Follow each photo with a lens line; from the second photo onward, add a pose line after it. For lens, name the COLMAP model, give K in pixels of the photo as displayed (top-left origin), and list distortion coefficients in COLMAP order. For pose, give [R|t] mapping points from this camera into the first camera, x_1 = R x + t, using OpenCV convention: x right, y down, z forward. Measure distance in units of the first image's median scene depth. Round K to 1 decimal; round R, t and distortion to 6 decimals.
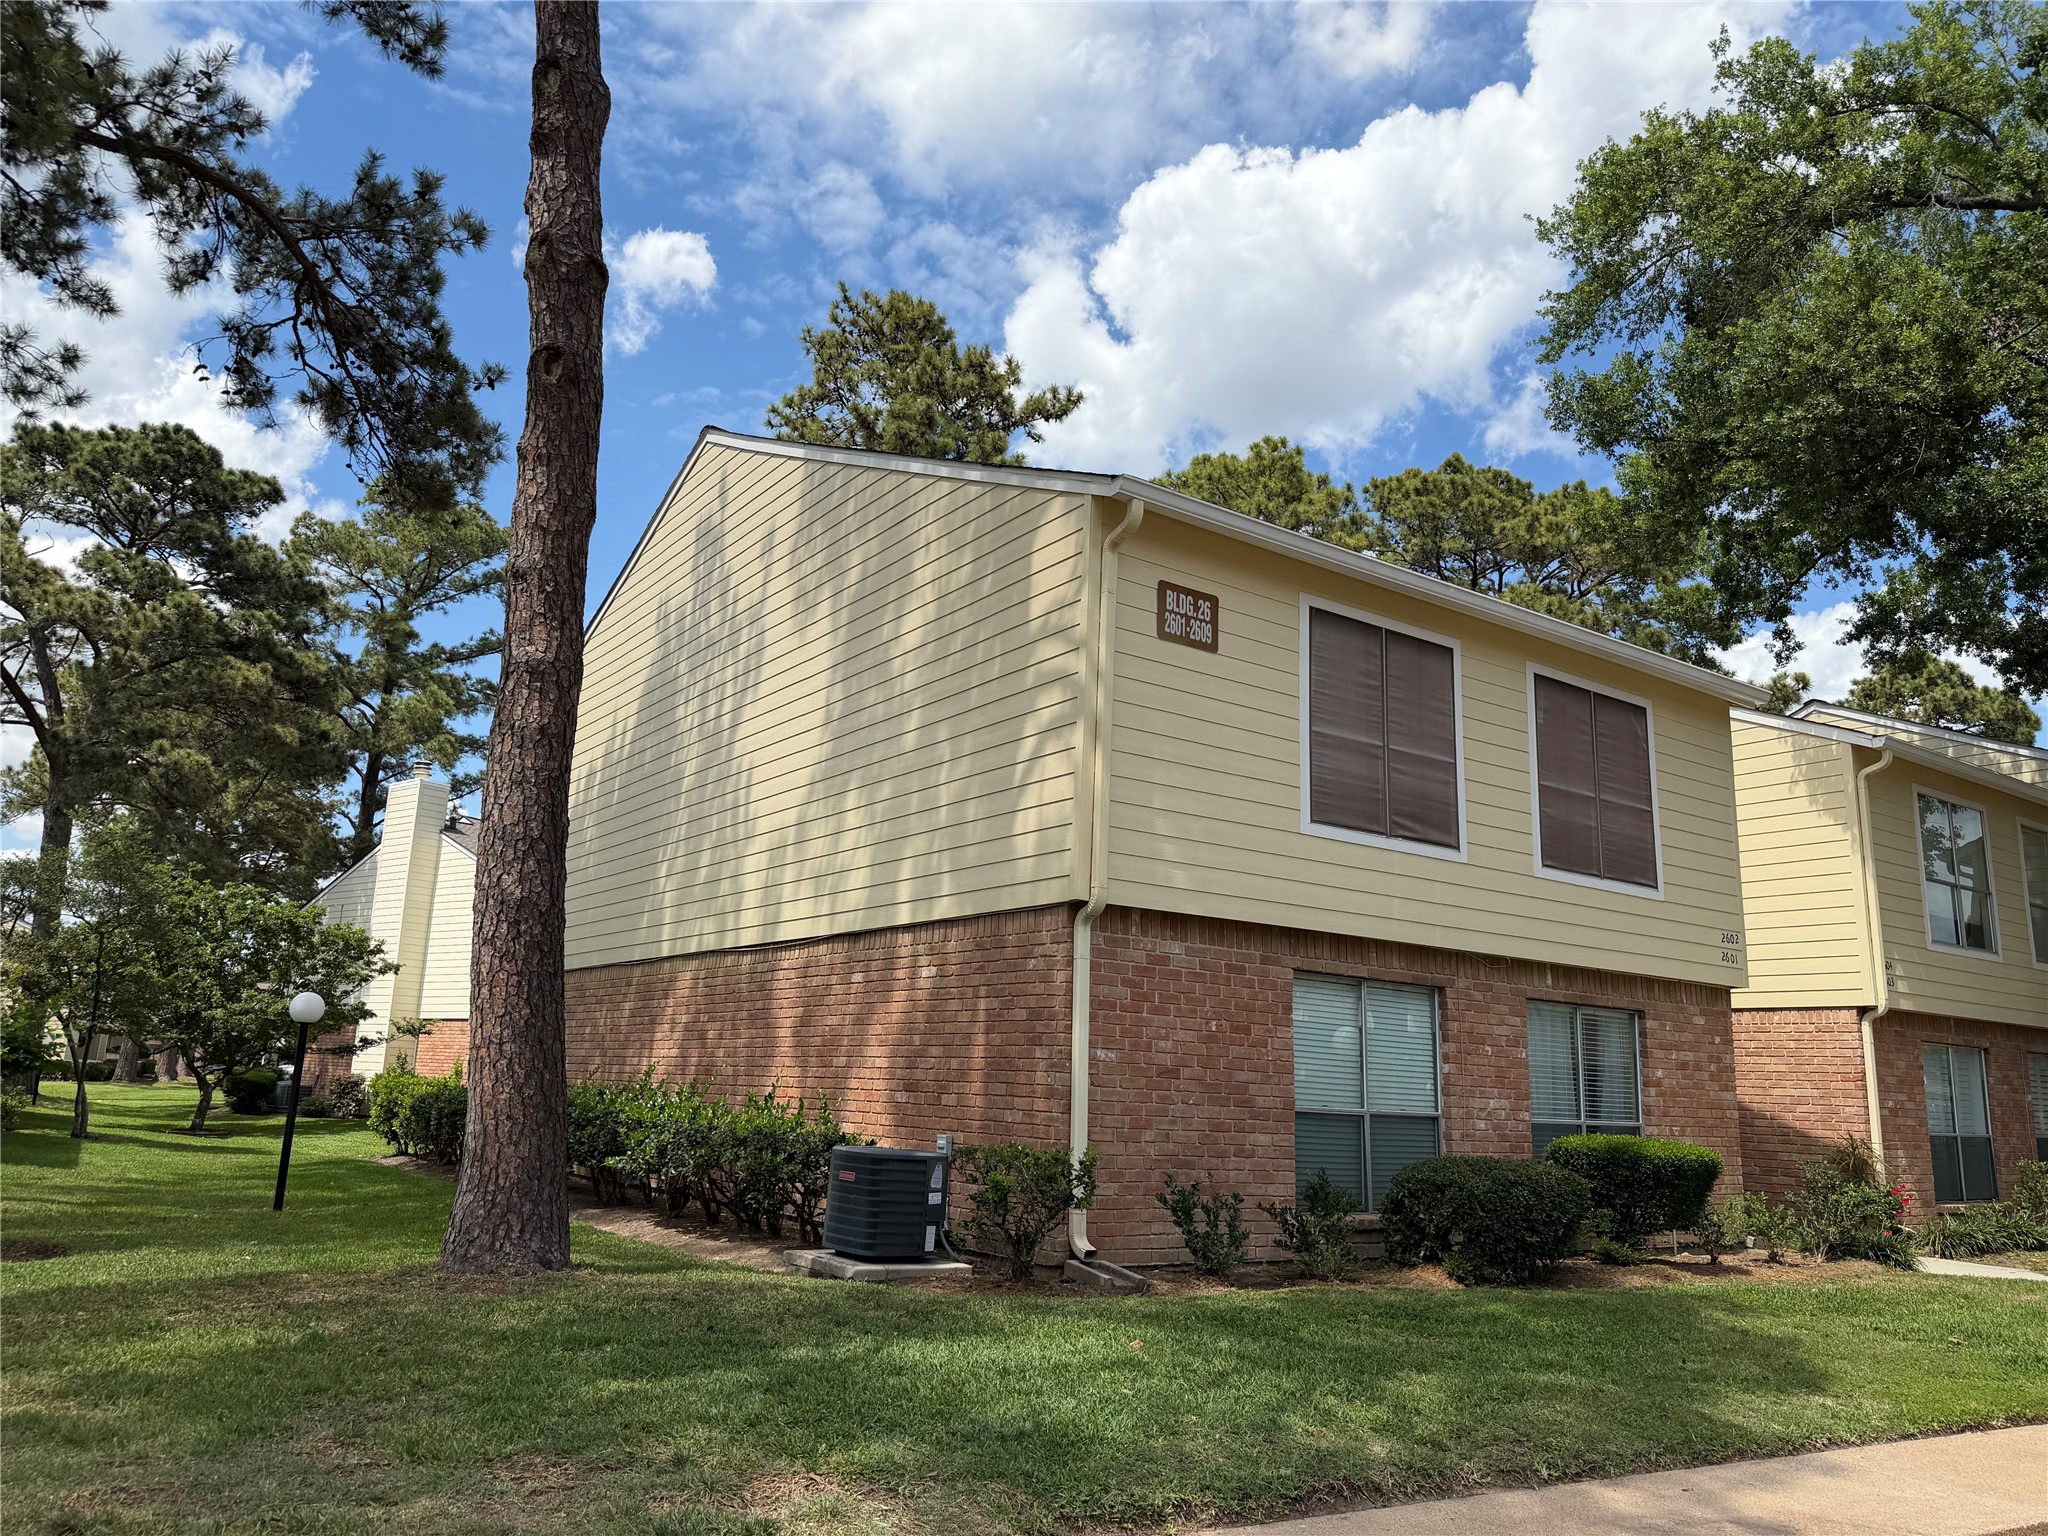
lens RADIAL K [[1459.8, 0, 1019.4], [0, 1459.8, 774.4], [0, 0, 1]] dist [0.013204, -0.002432]
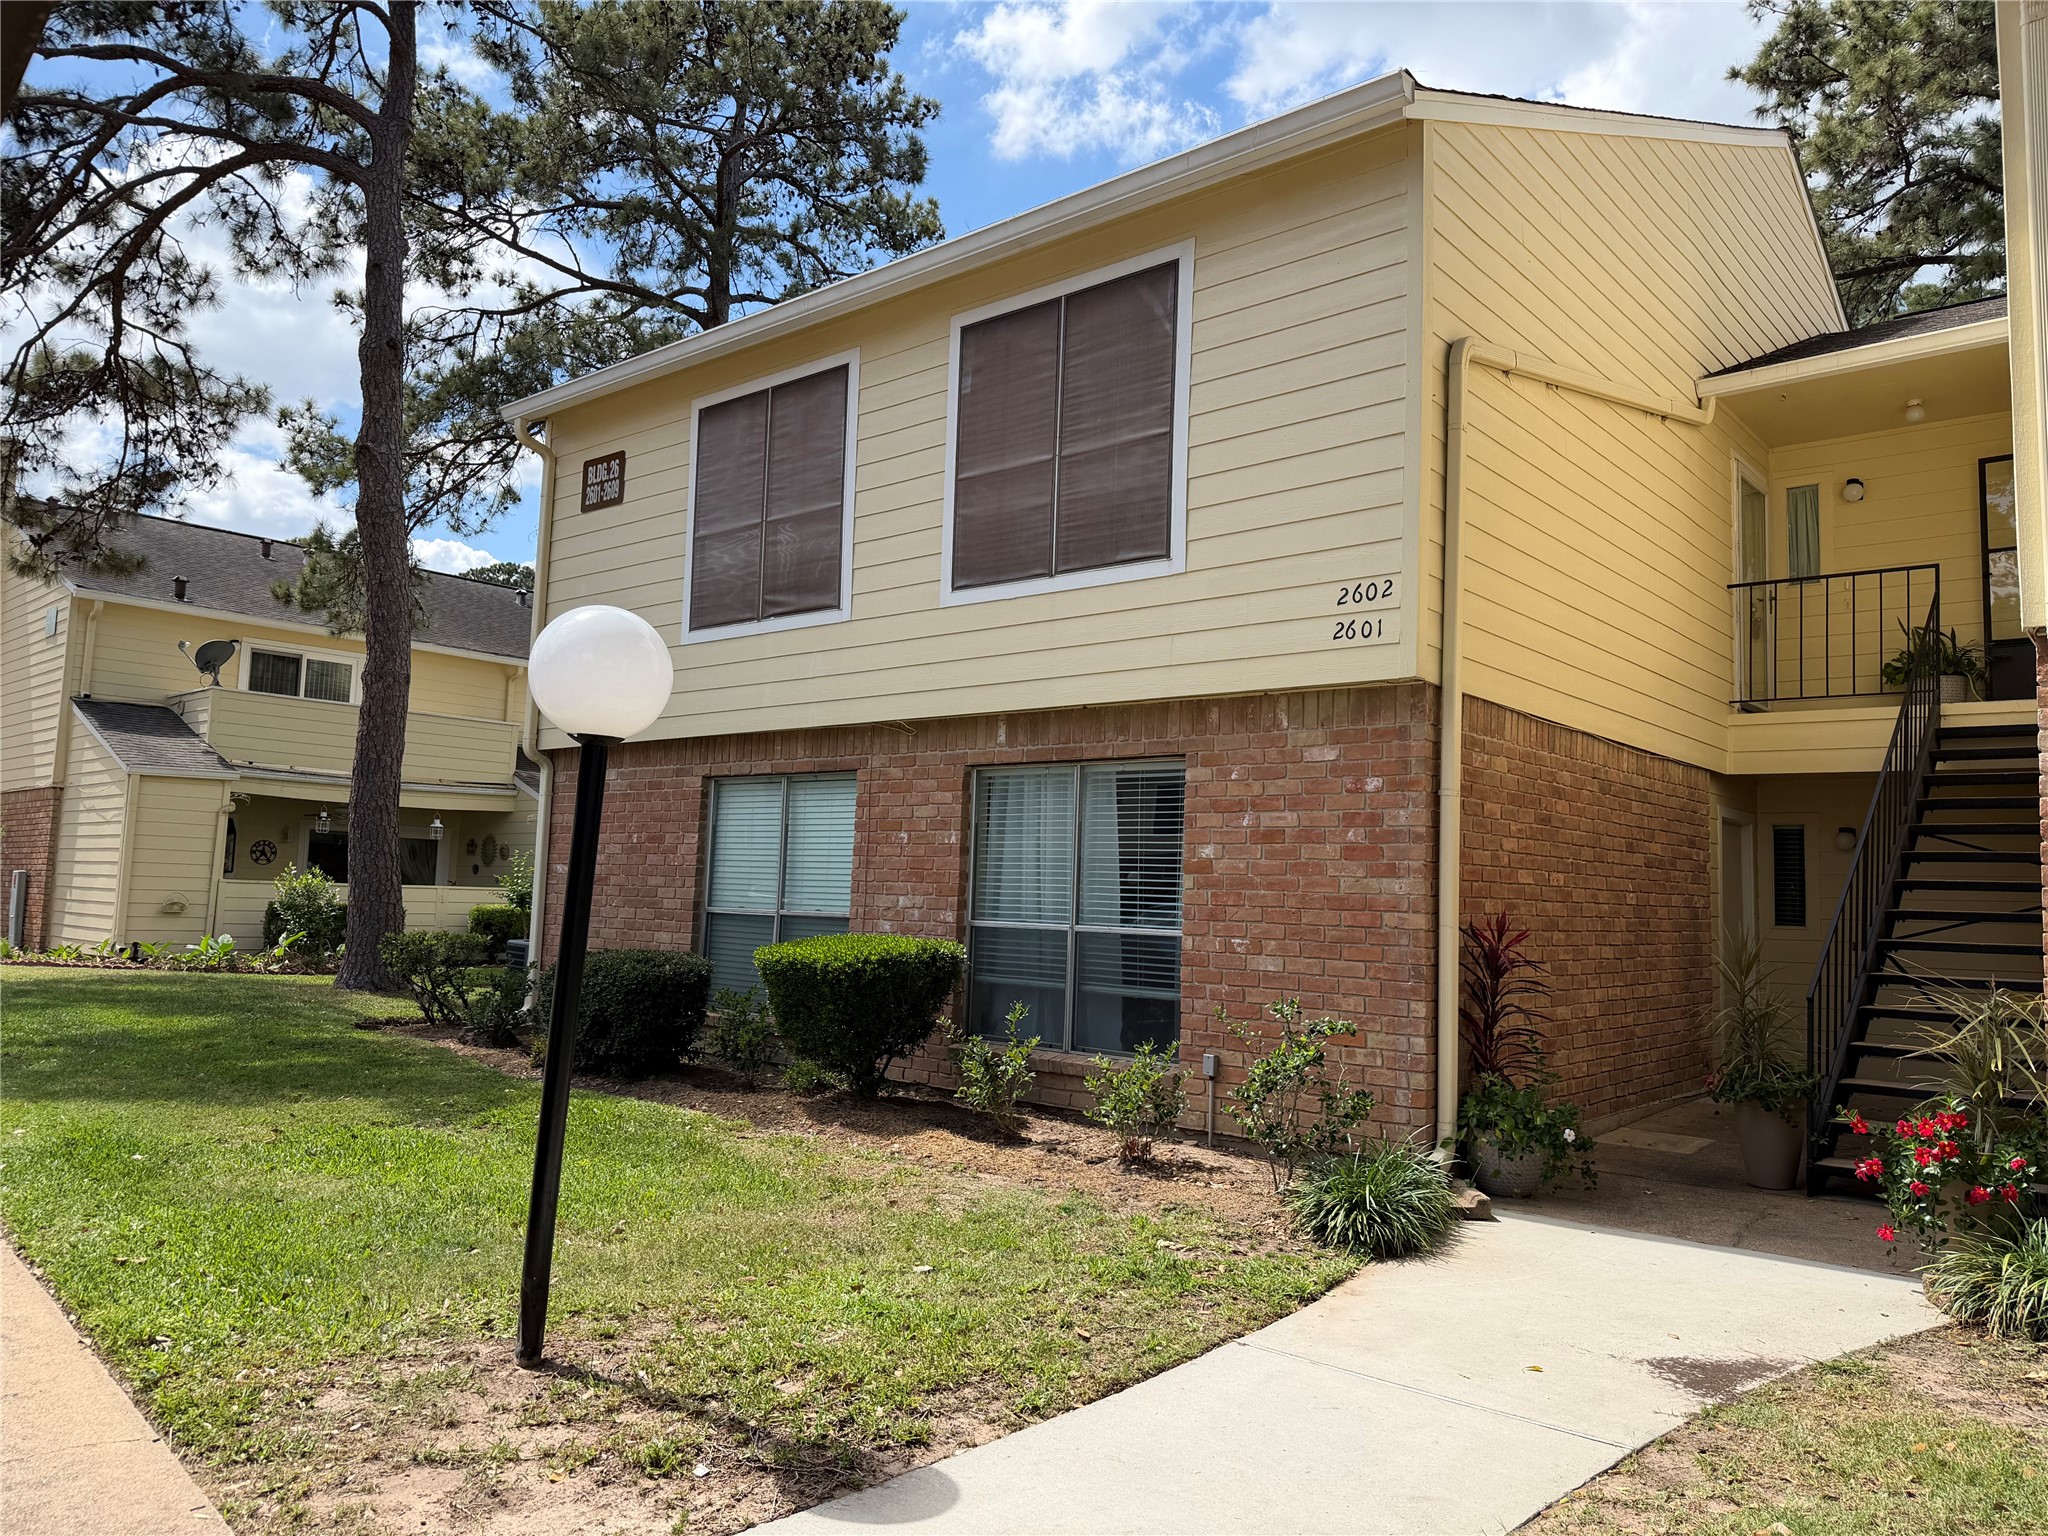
lens RADIAL K [[1459.8, 0, 1021.7], [0, 1459.8, 763.2], [0, 0, 1]] dist [0.013204, -0.002432]
pose [[0.269235, -0.112792, -0.956447, 1.122758], [0.199607, 0.978089, -0.059156, 0.210132], [0.942162, -0.174986, 0.285849, 0.843419]]
